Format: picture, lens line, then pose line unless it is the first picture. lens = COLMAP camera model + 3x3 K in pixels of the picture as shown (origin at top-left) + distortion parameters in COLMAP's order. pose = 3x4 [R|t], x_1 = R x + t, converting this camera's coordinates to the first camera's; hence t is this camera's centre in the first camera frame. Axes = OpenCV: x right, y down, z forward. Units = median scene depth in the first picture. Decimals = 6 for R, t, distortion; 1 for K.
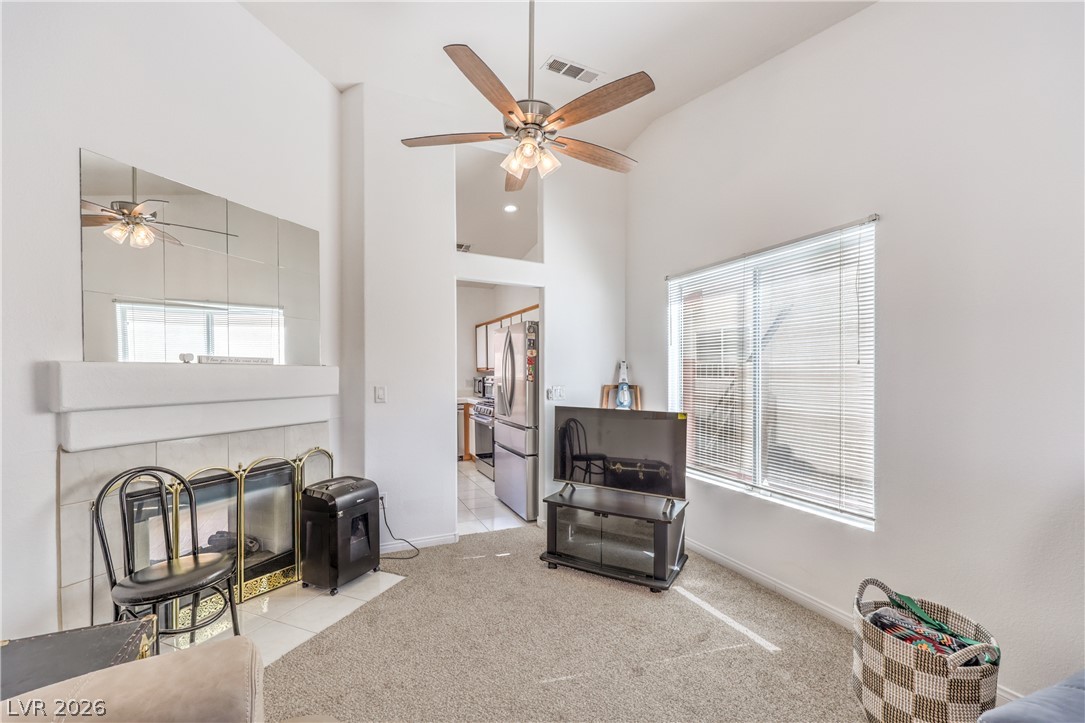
lens RADIAL K [[444.1, 0, 543.1], [0, 444.1, 377.7], [0, 0, 1]] dist [0.001148, 0.000040]
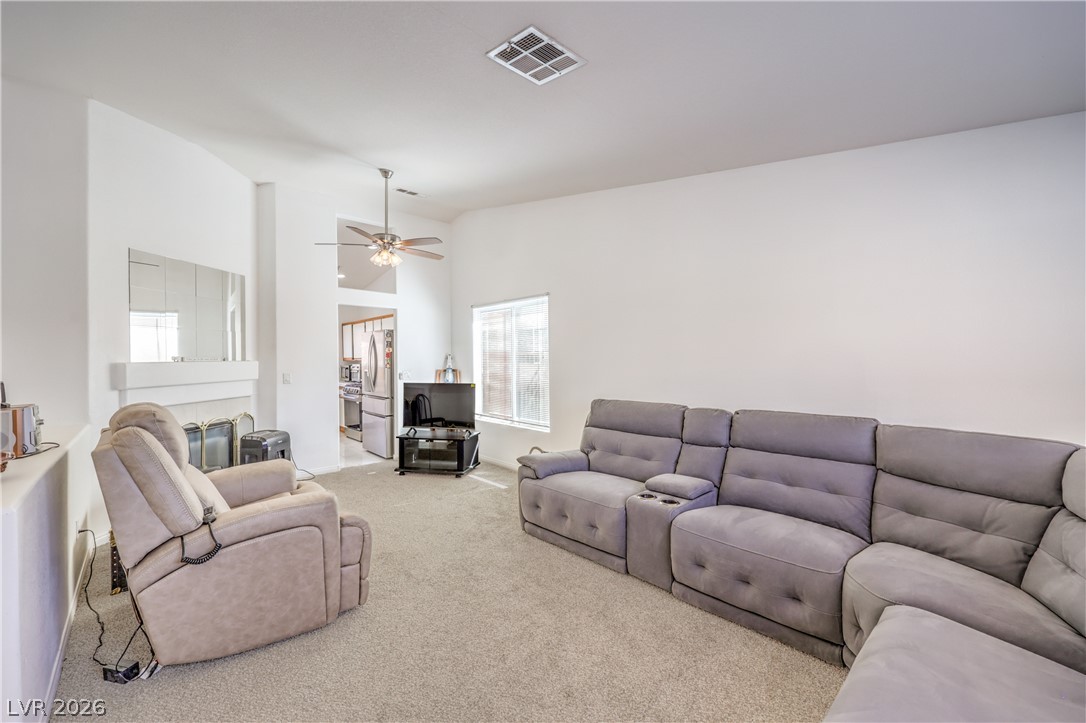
lens RADIAL K [[444.5, 0, 546.6], [0, 444.5, 353.8], [0, 0, 1]] dist [0.001148, 0.000040]
pose [[0.952657, -0.008953, 0.303914, 0.033763], [0.014645, 0.999757, -0.016453, -0.010246], [-0.303693, 0.020125, 0.952557, -0.806388]]
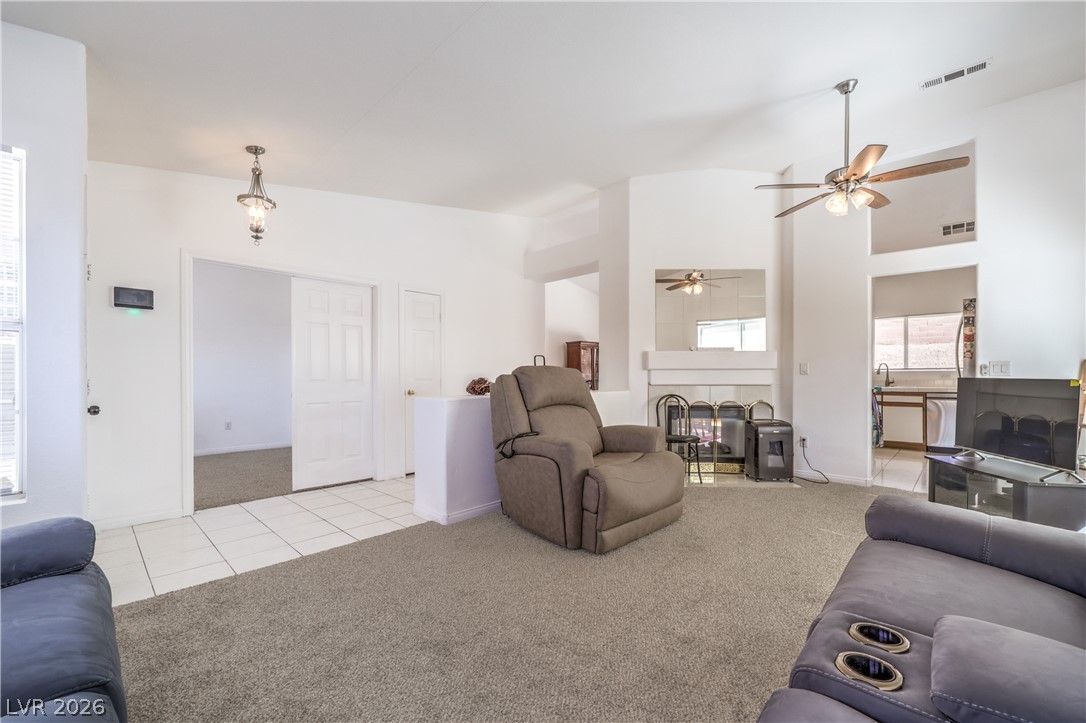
lens RADIAL K [[444.5, 0, 525.5], [0, 444.5, 375.5], [0, 0, 1]] dist [0.001148, 0.000040]
pose [[0.335976, -0.000841, -0.941870, 0.723591], [-0.012634, 0.999906, -0.005399, 0.080936], [0.941786, 0.013713, 0.335934, -0.367837]]
